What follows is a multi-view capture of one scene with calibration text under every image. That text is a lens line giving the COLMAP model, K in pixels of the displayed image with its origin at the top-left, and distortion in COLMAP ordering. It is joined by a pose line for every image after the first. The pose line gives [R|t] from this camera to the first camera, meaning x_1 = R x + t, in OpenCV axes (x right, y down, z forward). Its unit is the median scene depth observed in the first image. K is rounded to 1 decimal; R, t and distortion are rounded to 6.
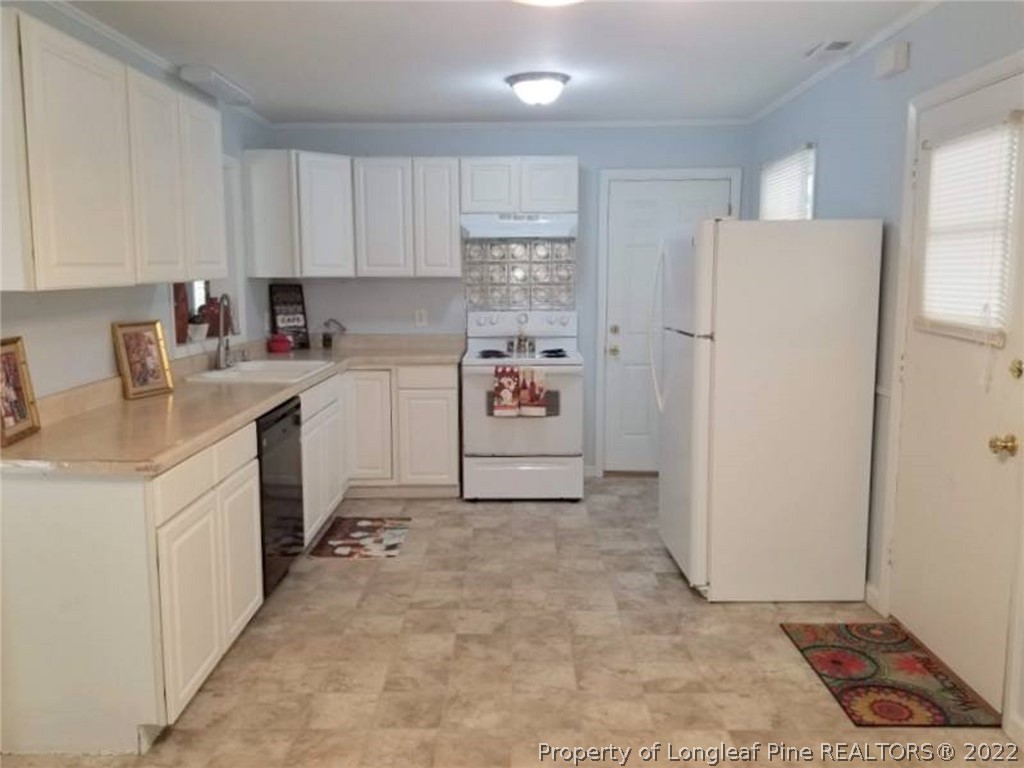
lens RADIAL K [[804.0, 0, 504.2], [0, 804.0, 379.0], [0, 0, 1]] dist [0.075112, -0.130118]
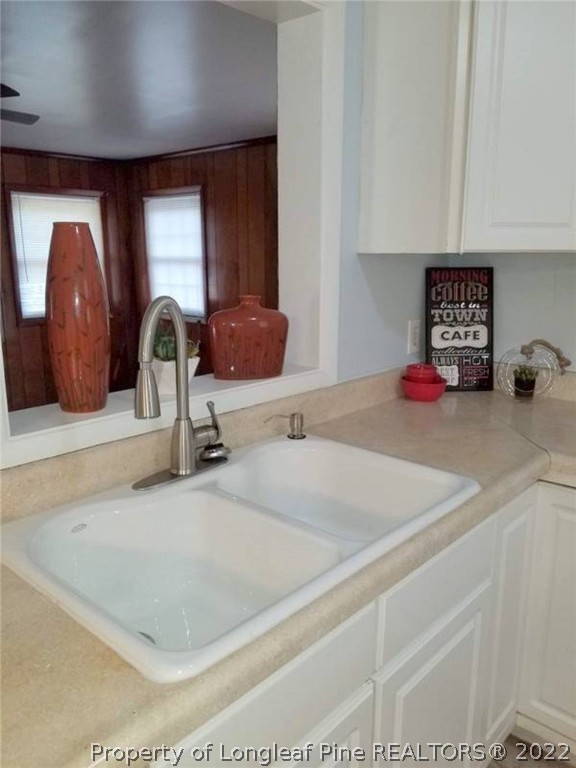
lens RADIAL K [[603.0, 0, 321.4], [0, 603.0, 377.6], [0, 0, 1]] dist [0.075112, -0.130118]
pose [[0.779185, 0.137286, -0.611574, -0.088950], [-0.092704, 0.990229, 0.104177, -0.078555], [0.619900, -0.024478, 0.784299, 0.632405]]
